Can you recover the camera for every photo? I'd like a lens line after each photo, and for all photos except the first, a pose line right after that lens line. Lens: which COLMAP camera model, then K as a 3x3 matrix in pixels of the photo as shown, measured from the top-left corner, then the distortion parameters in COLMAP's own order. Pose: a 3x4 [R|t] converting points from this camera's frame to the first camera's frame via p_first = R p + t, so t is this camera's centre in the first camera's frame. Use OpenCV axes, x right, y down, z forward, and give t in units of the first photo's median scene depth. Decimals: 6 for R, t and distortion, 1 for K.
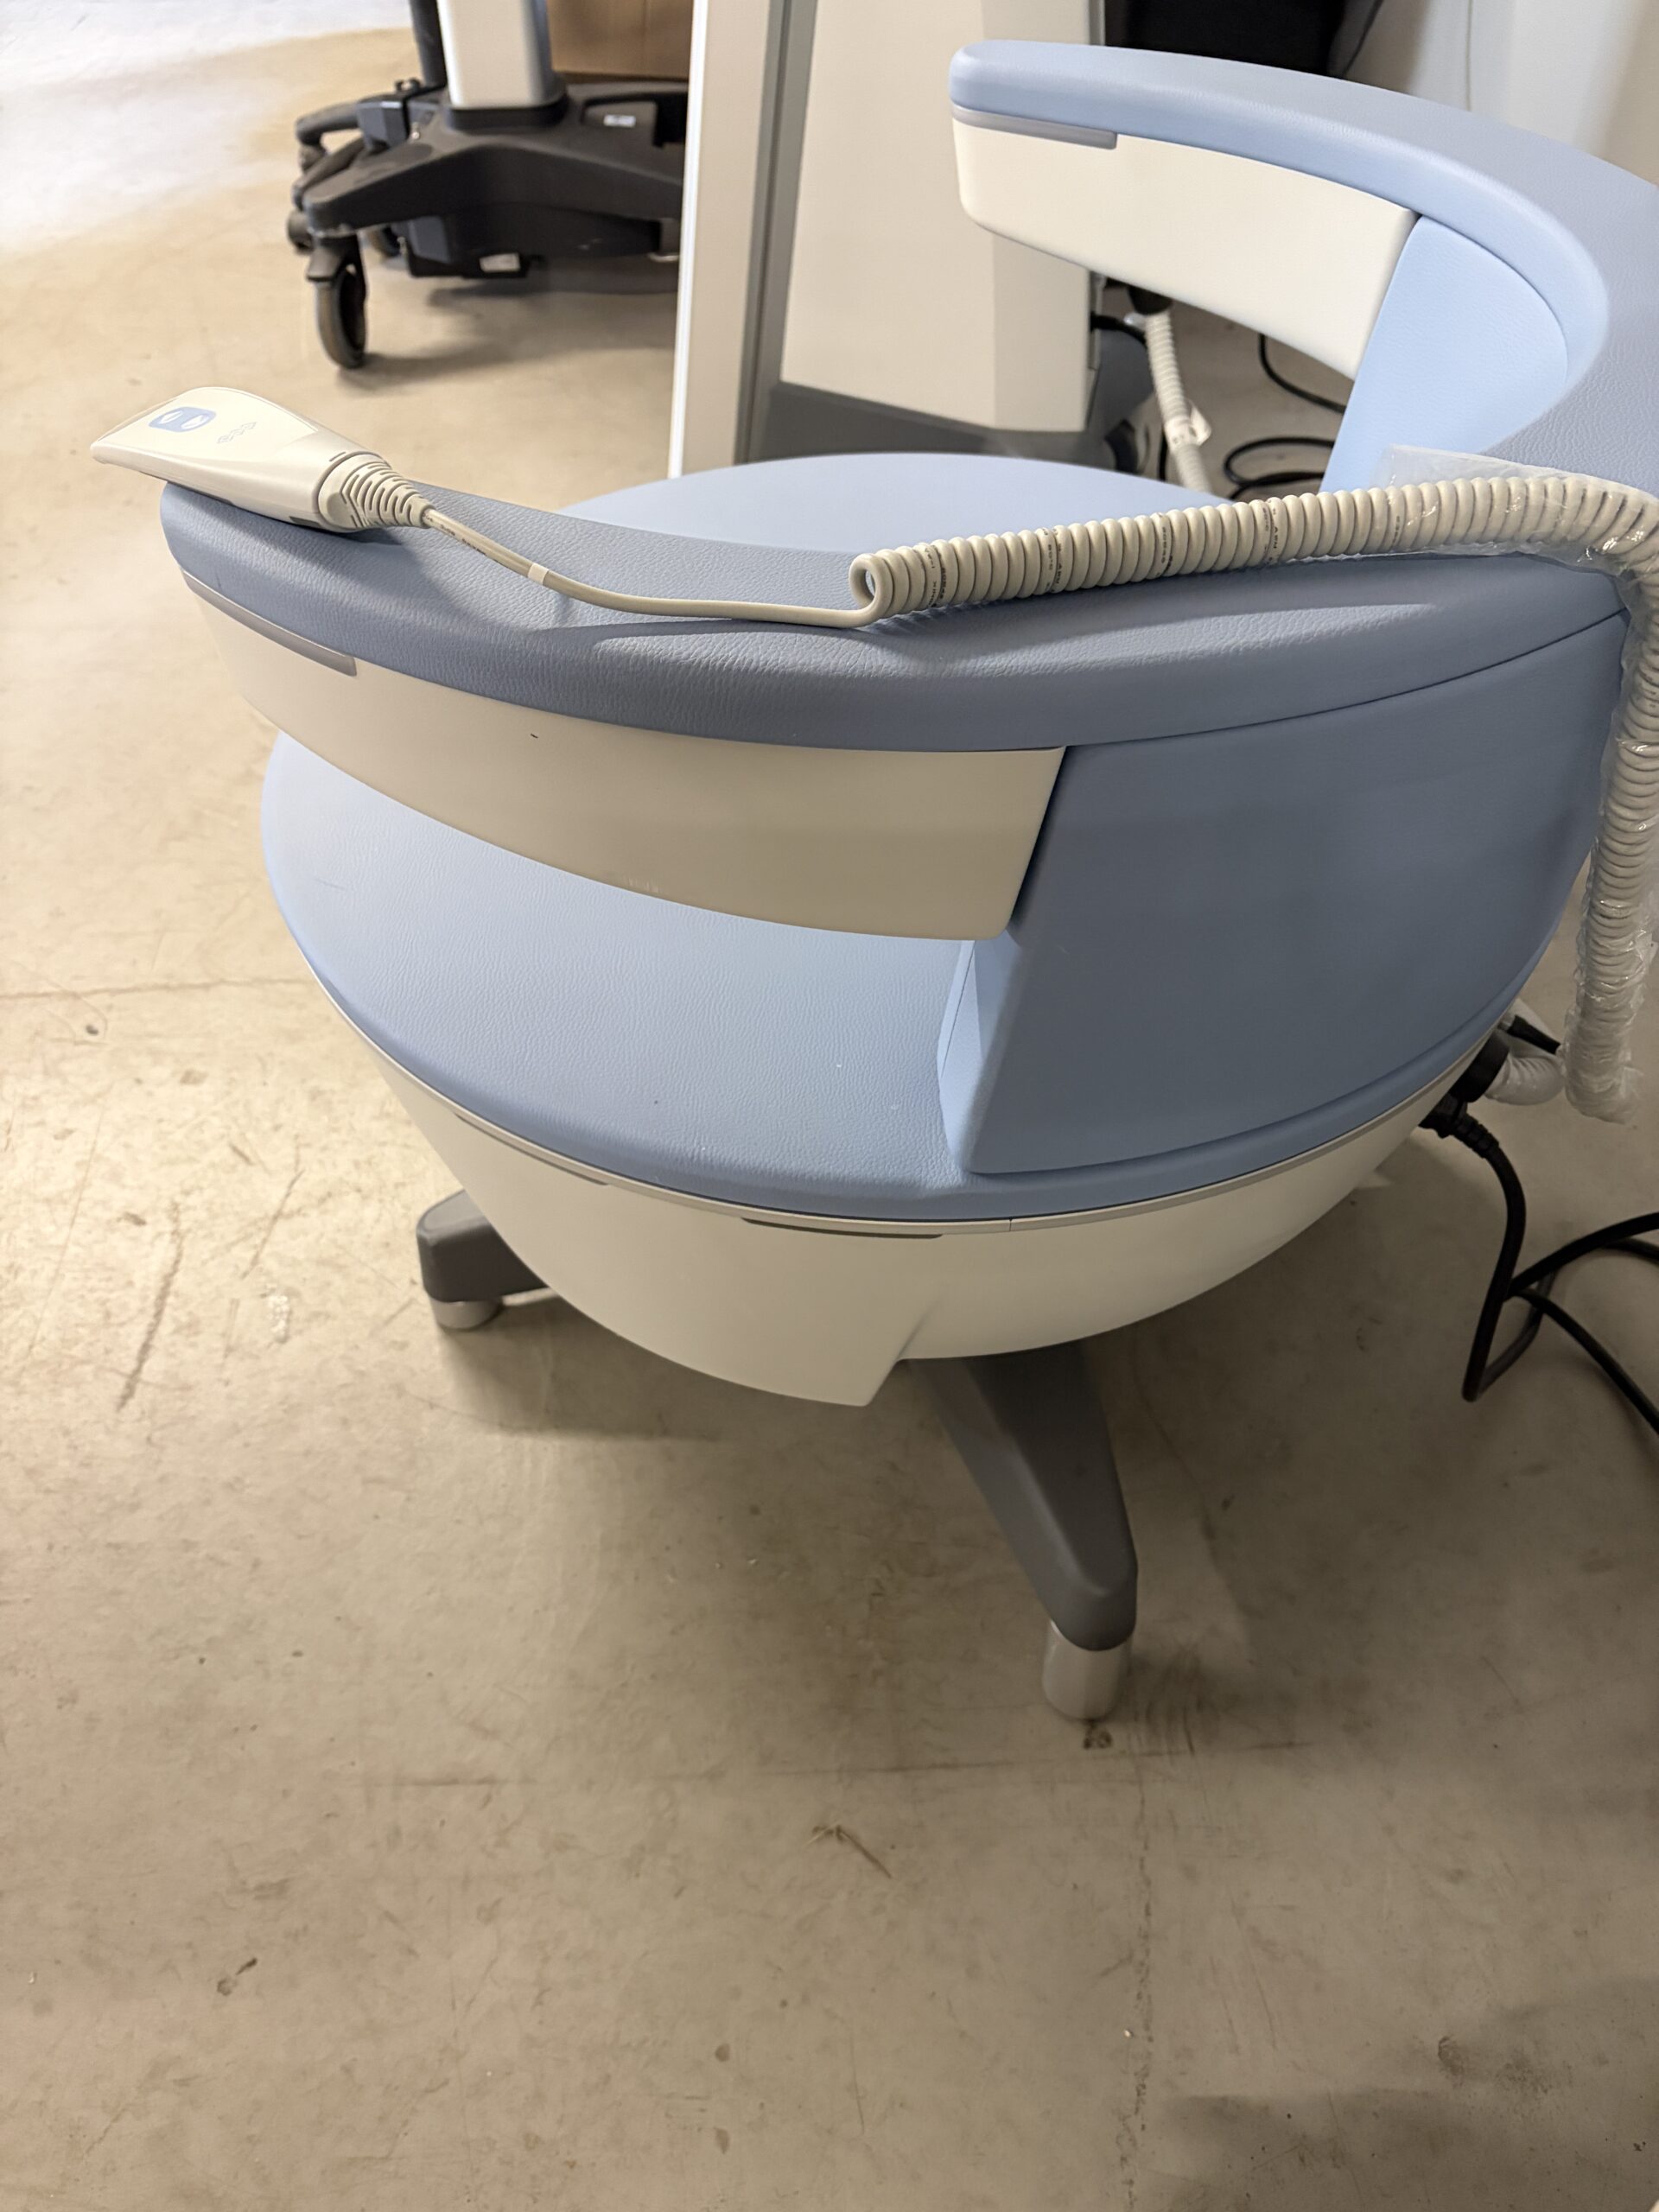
lens RADIAL K [[1670.7, 0, 817.7], [0, 1670.7, 1107.6], [0, 0, 1]] dist [0.044366, -0.055970]
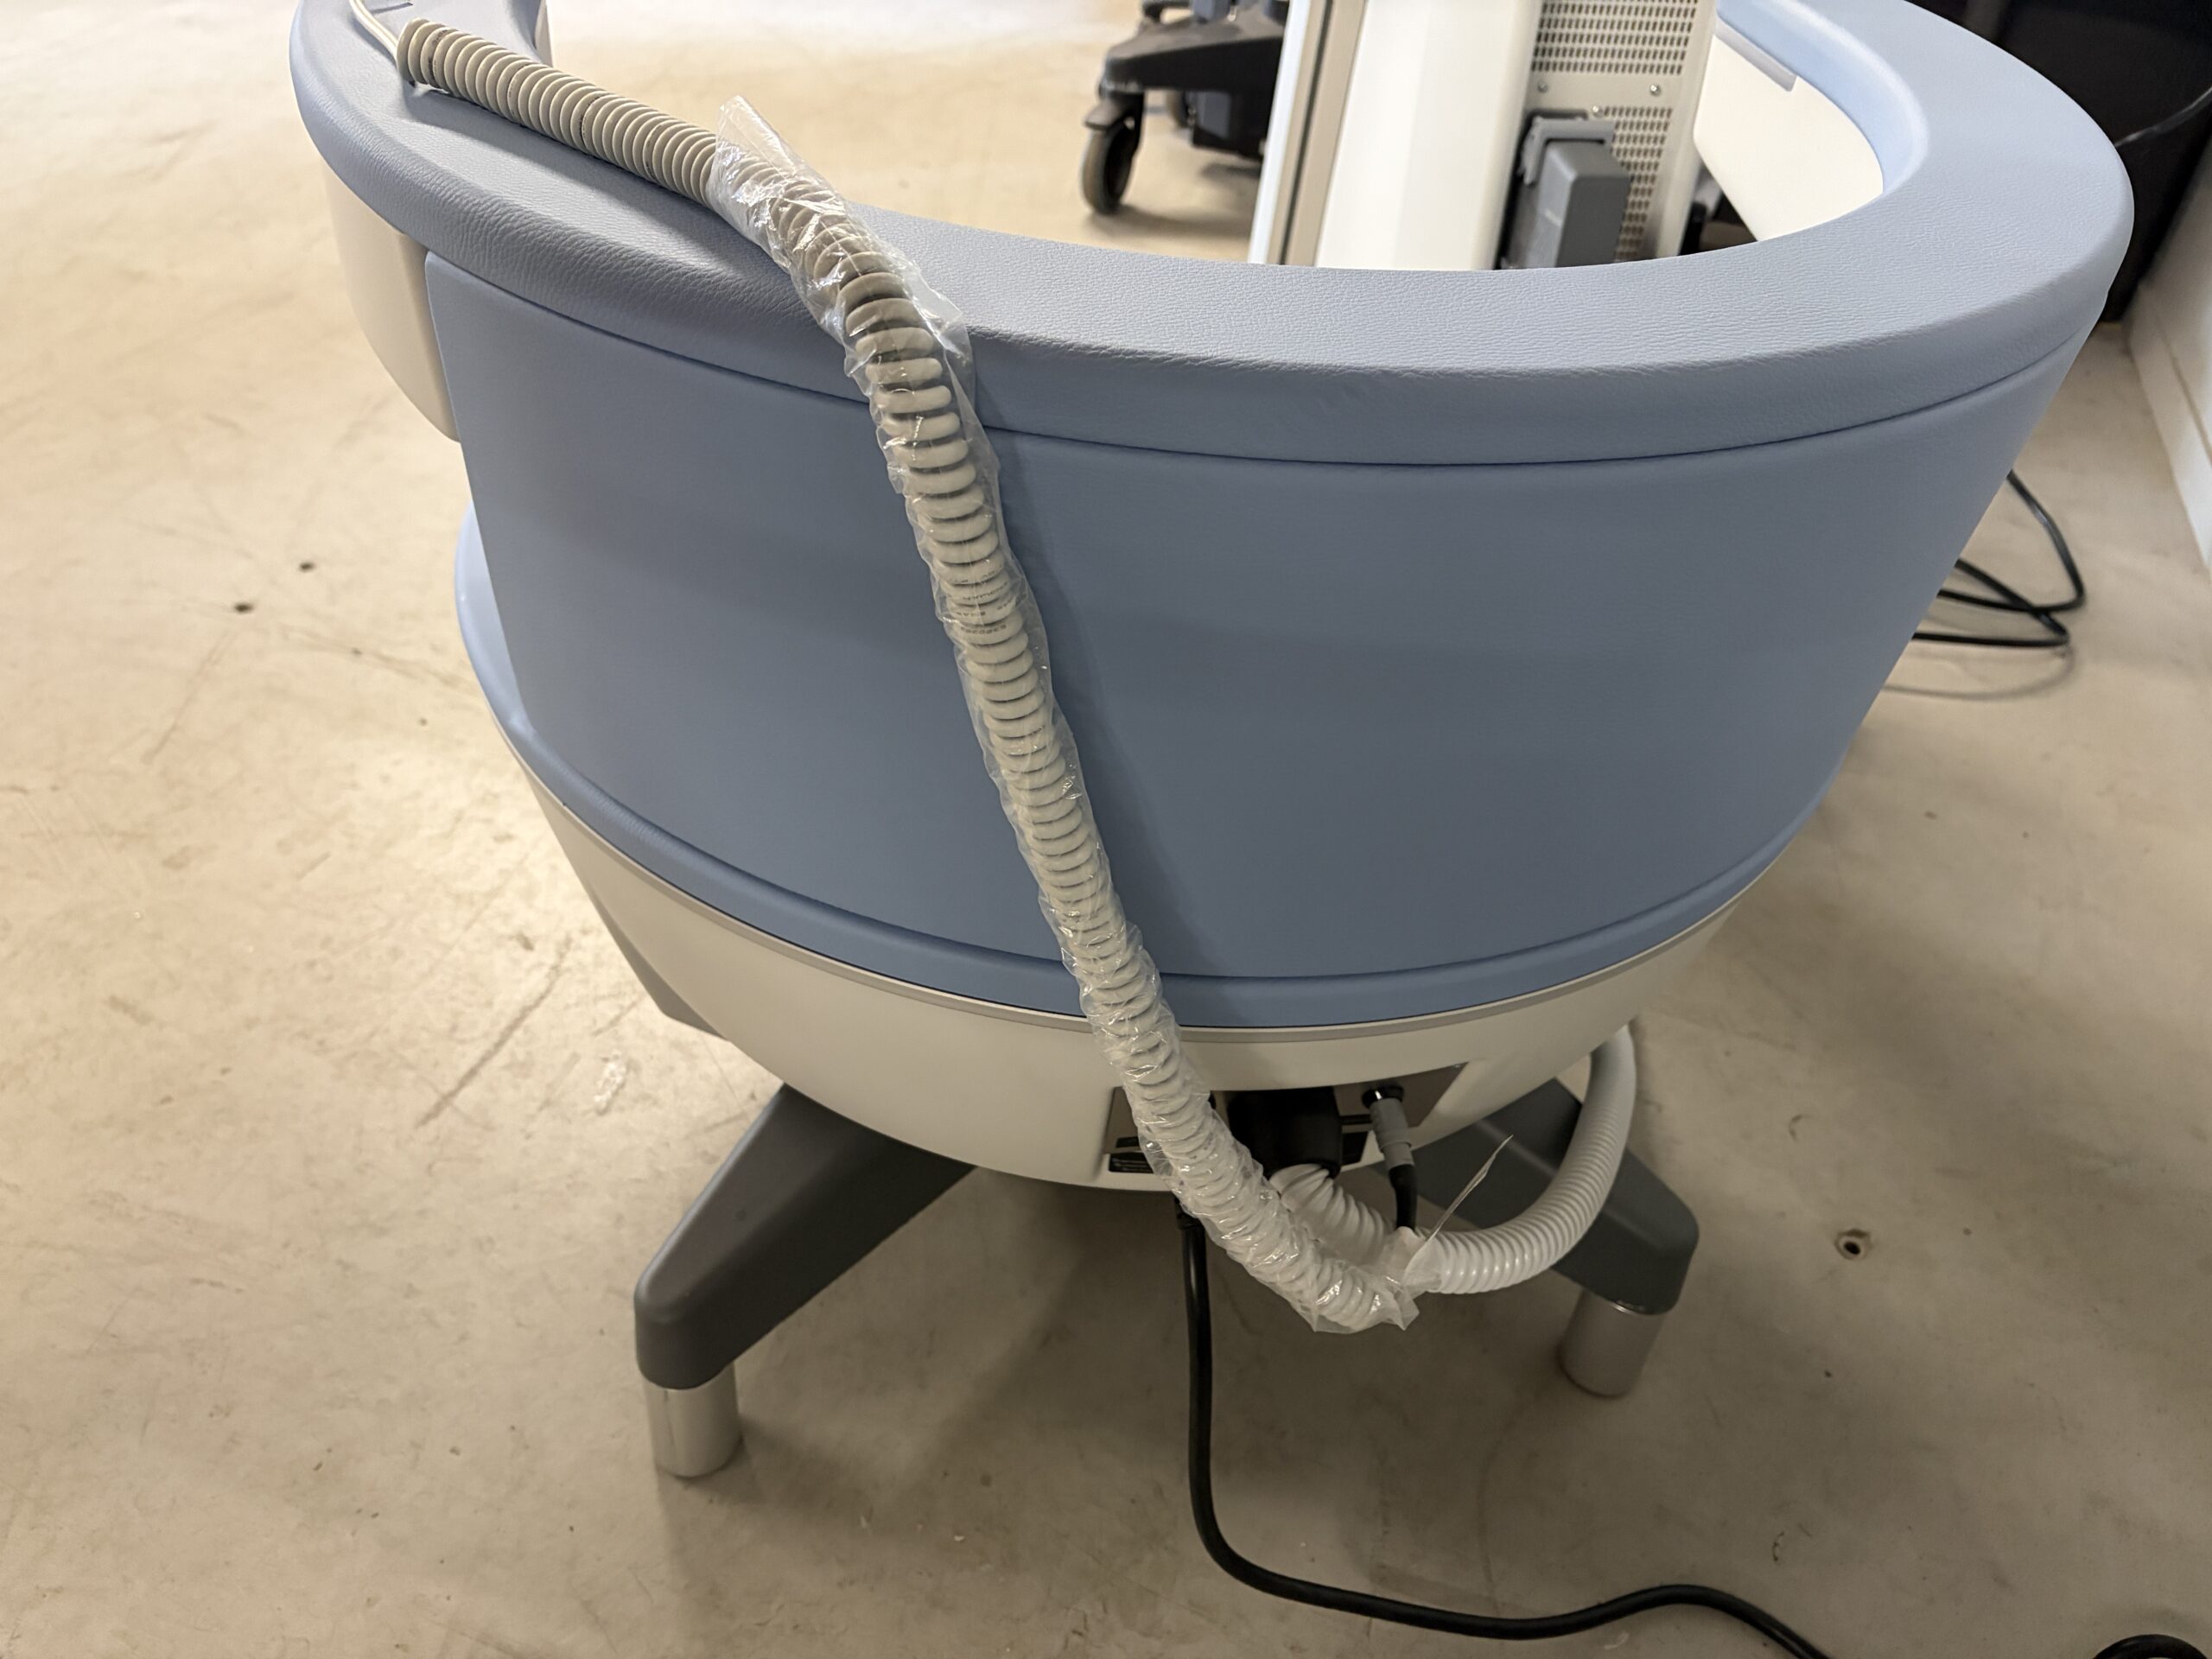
lens RADIAL K [[1670.7, 0, 1101.0], [0, 1670.7, 827.8], [0, 0, 1]] dist [0.044366, -0.055970]
pose [[0.933534, 0.289581, -0.211323, 0.094847], [-0.309291, 0.948650, -0.066356, -0.036354], [0.181256, 0.127306, 0.975161, 0.109887]]
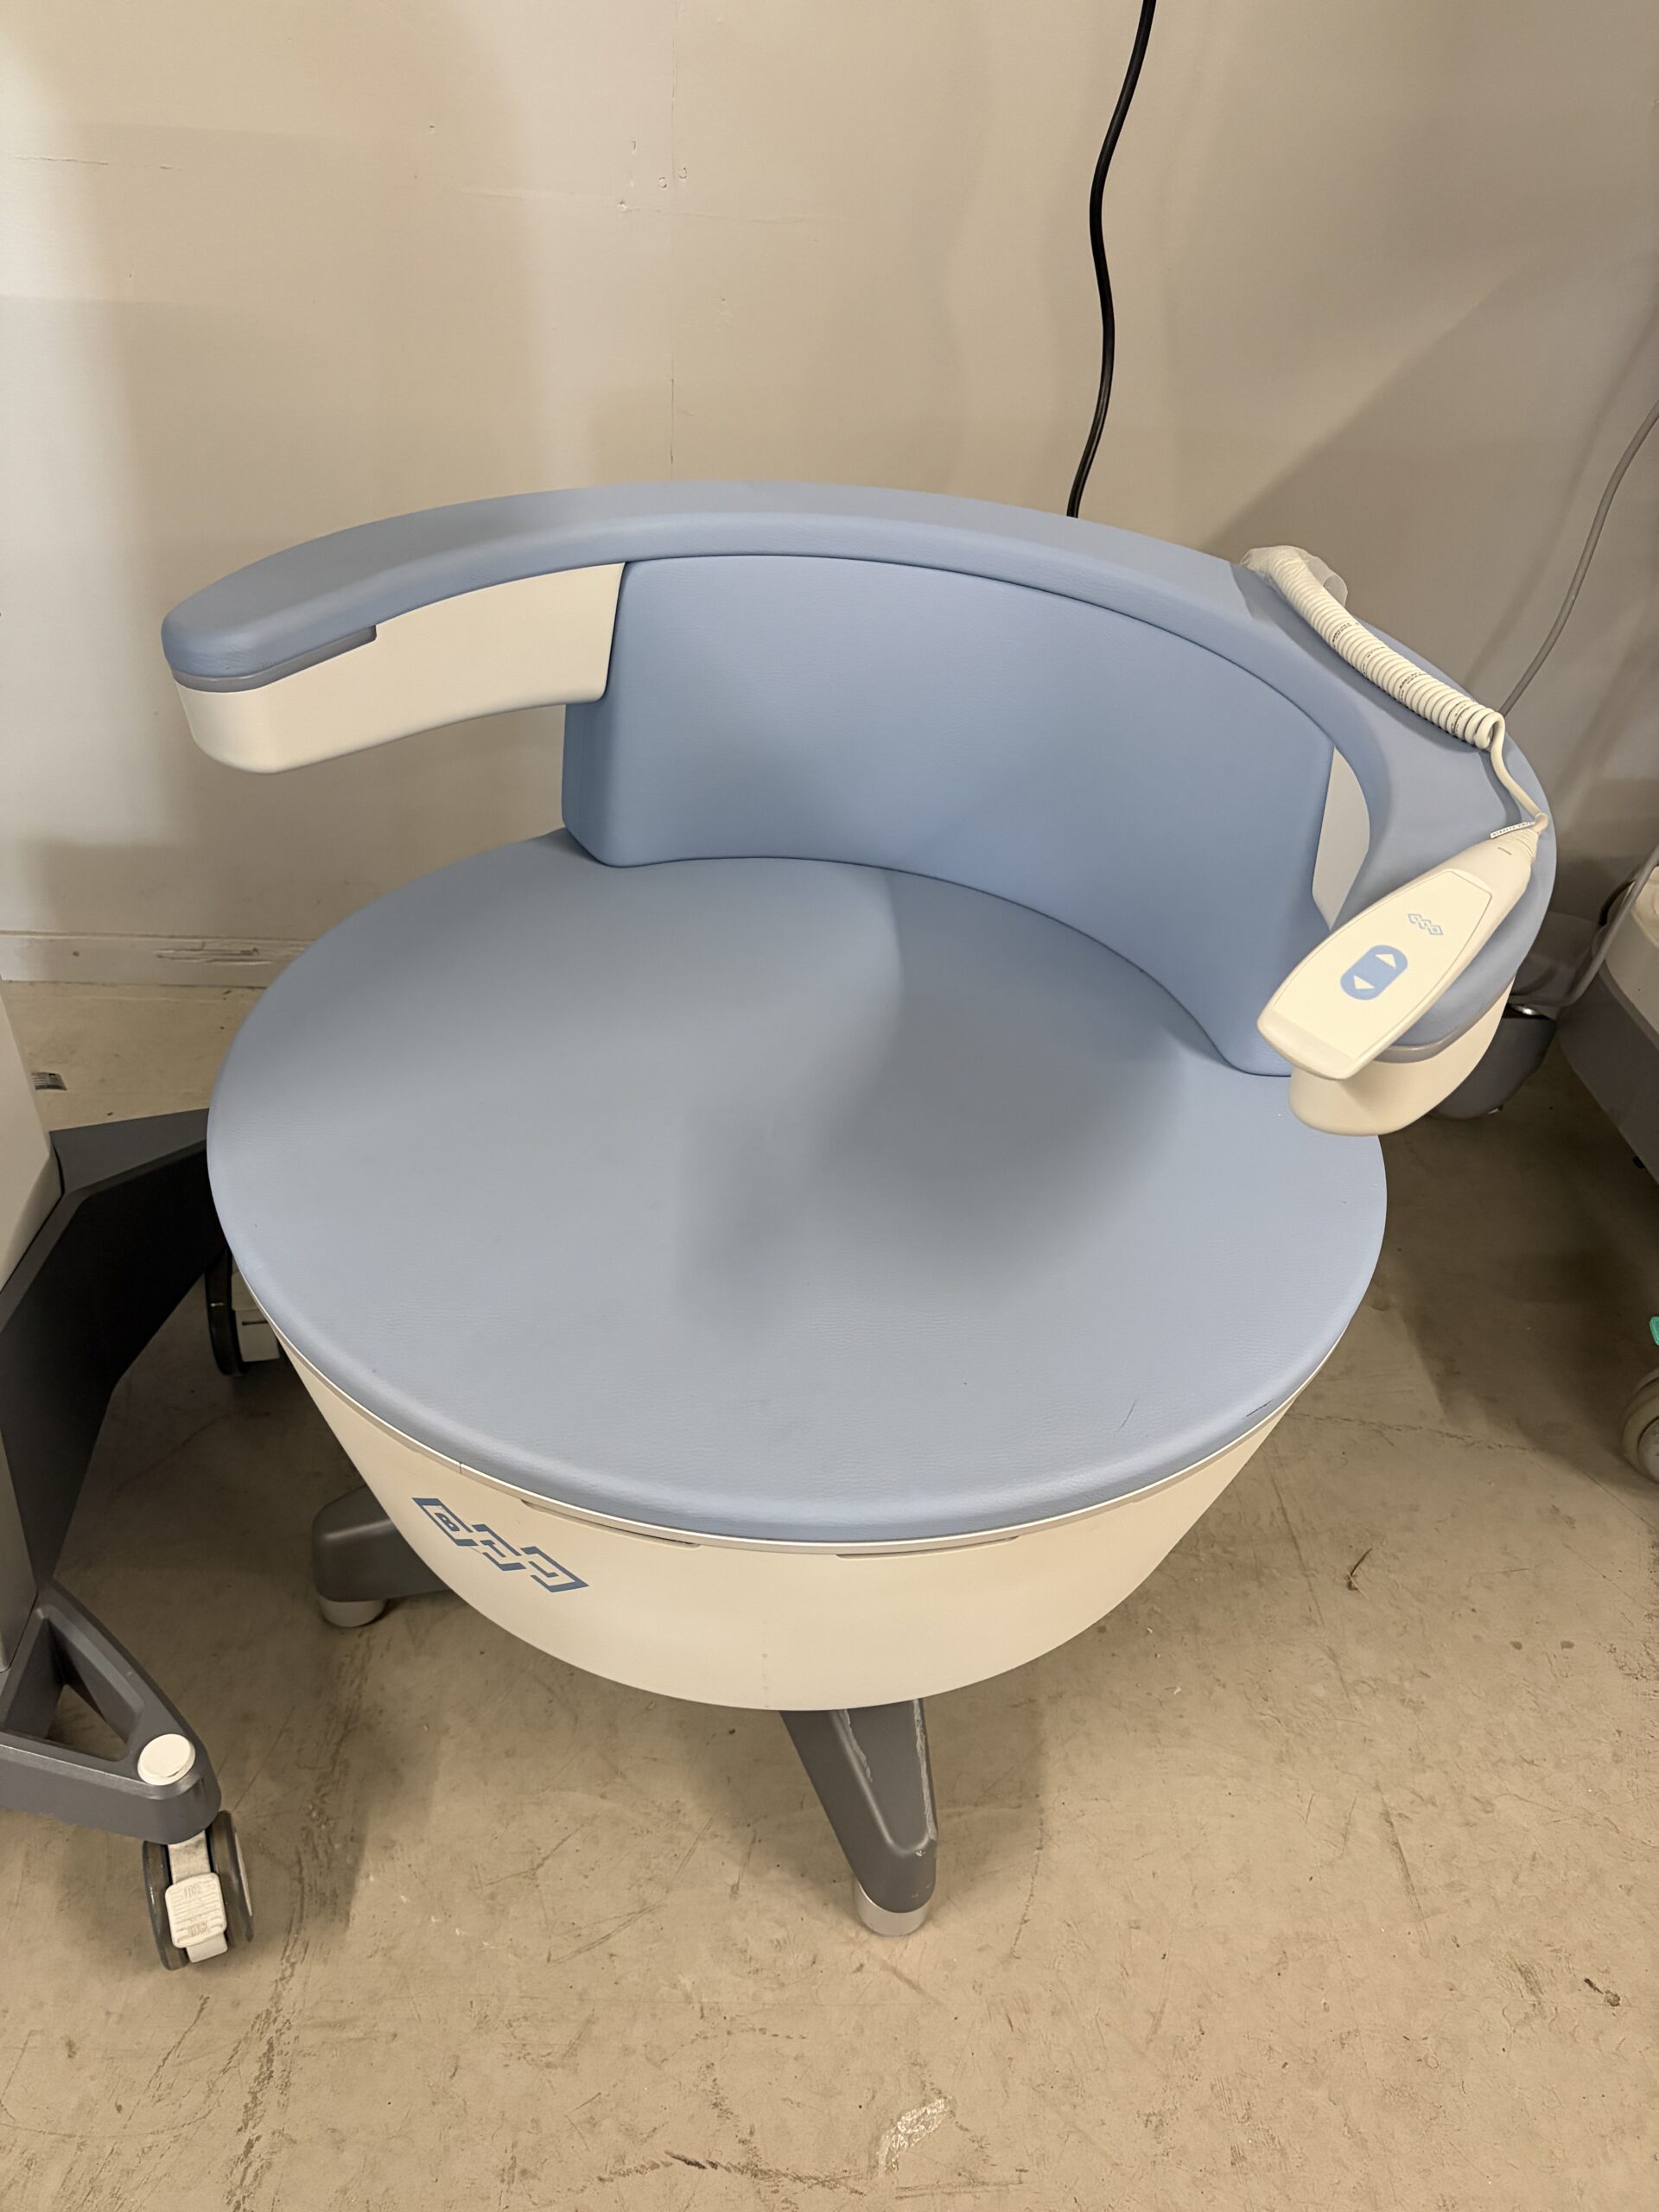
lens RADIAL K [[1670.7, 0, 837.4], [0, 1670.7, 1119.6], [0, 0, 1]] dist [0.044366, -0.055970]
pose [[-0.028347, -0.592246, 0.805258, -0.679546], [0.653816, 0.598378, 0.463107, -0.561241], [-0.756122, 0.539618, 0.370258, 0.465626]]
